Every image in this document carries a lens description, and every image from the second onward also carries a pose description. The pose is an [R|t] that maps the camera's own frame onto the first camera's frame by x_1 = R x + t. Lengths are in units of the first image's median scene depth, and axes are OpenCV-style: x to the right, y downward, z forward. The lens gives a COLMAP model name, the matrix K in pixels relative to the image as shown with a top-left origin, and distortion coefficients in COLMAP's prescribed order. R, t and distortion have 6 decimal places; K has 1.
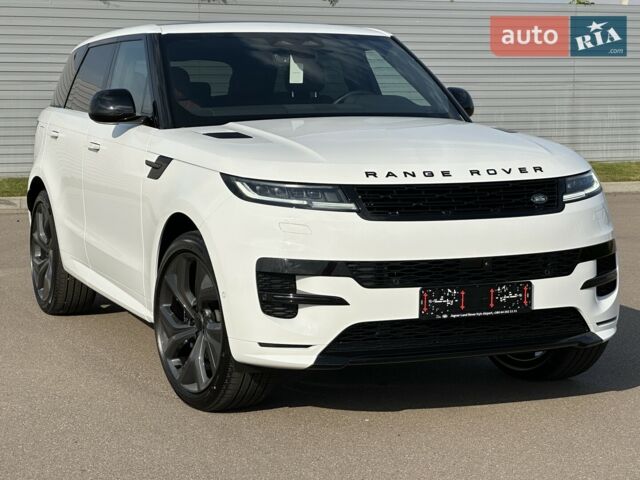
lens RADIAL K [[1450.0, 0, 320.0], [0, 1450.0, 240.0], [0, 0, 1]] dist [-0.341952, 8.630887]
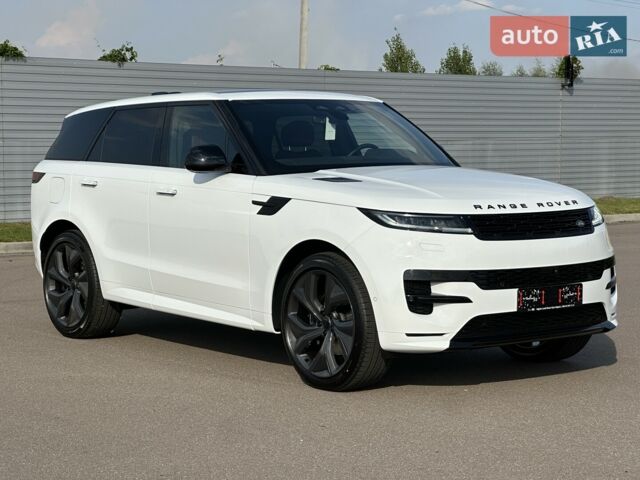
lens RADIAL K [[1421.9, 0, 291.8], [0, 1421.9, 240.1], [0, 0, 1]] dist [0.038529, 0.682313]
pose [[0.968634, -0.019426, 0.247730, -0.456409], [0.028030, 0.999118, -0.031251, 0.022301], [-0.246905, 0.037215, 0.968325, -0.246489]]
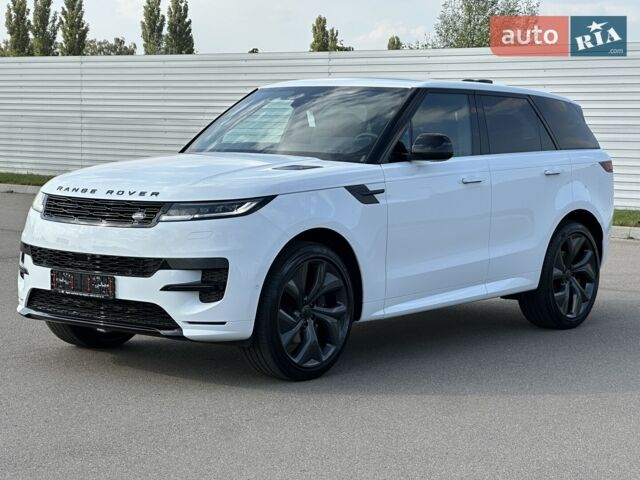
lens RADIAL K [[1450.0, 0, 320.0], [0, 1450.0, 240.0], [0, 0, 1]] dist [-0.341952, 8.630887]
pose [[0.473654, 0.084296, -0.876668, 1.392025], [-0.109693, 0.993304, 0.036245, -0.073008], [0.873853, 0.078997, 0.479729, 0.528549]]
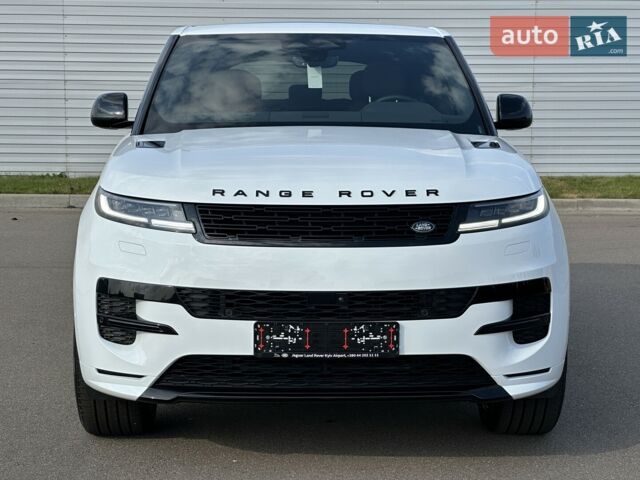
lens RADIAL K [[1450.0, 0, 320.0], [0, 1450.0, 240.0], [0, 0, 1]] dist [-0.341952, 8.630887]
pose [[0.932286, 0.047136, -0.358637, 0.410486], [-0.045819, 0.998876, 0.012175, -0.028842], [0.358808, 0.005081, 0.933398, 0.175720]]
